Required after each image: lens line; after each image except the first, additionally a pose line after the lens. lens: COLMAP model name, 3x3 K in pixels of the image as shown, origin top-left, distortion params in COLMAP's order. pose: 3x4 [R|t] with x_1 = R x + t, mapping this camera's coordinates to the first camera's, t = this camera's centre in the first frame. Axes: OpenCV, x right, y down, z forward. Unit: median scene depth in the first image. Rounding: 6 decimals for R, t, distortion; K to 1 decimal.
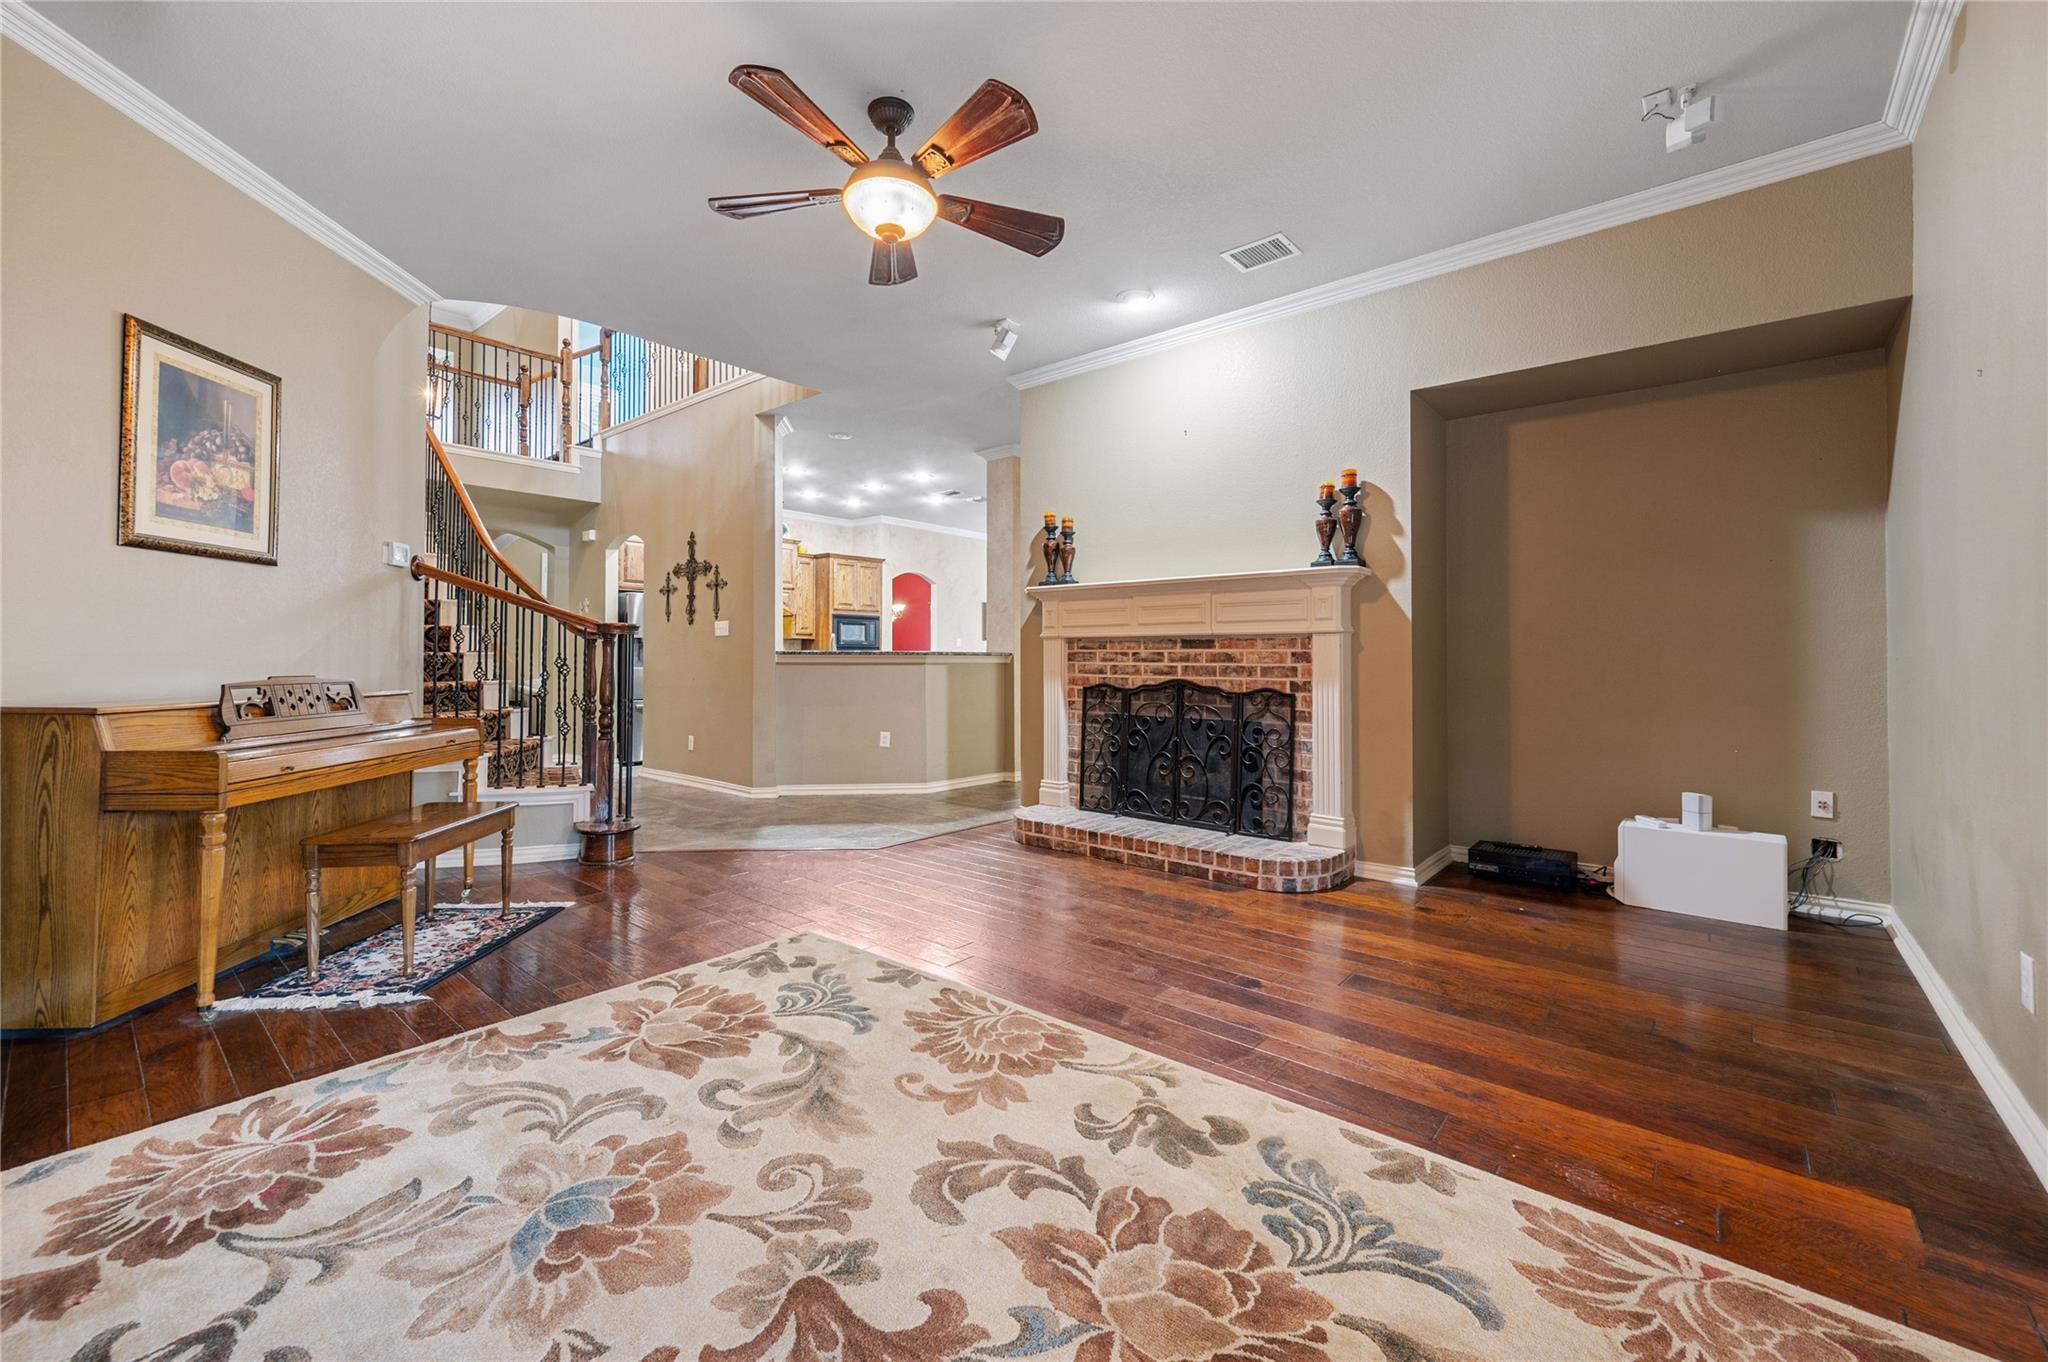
lens RADIAL K [[814.7, 0, 1033.3], [0, 814.7, 646.1], [0, 0, 1]] dist [0.004506, 0.000009]
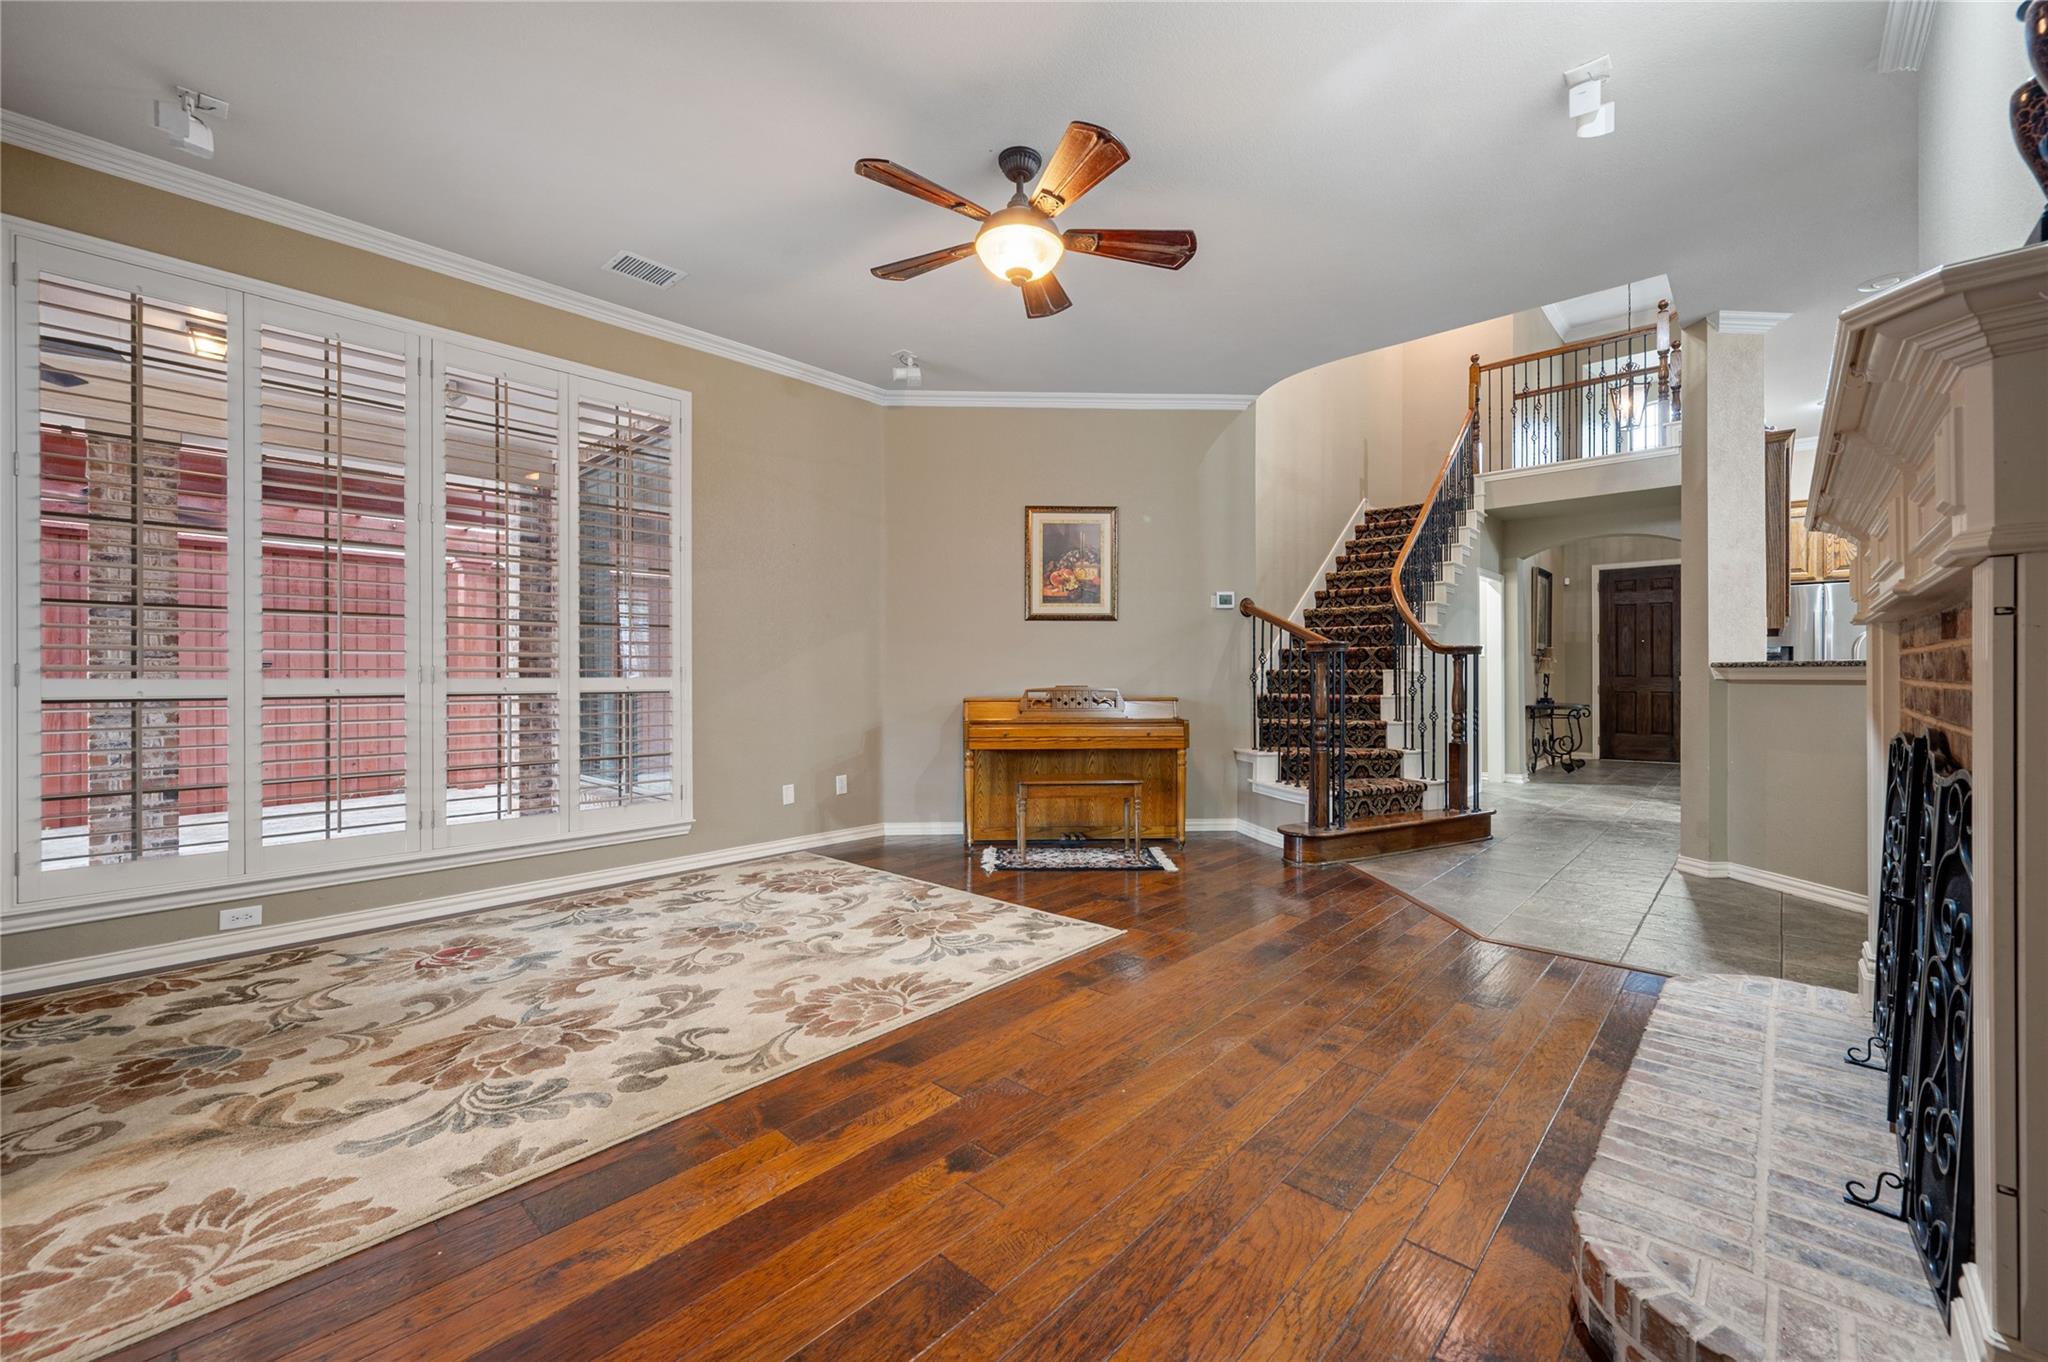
lens RADIAL K [[814.7, 0, 1024.5], [0, 814.7, 679.3], [0, 0, 1]] dist [0.004506, 0.000009]
pose [[-0.036306, 0.002995, -0.999336, 1.145142], [0.020897, 0.999779, 0.002238, 0.023057], [0.999122, -0.020801, -0.036360, 1.333054]]
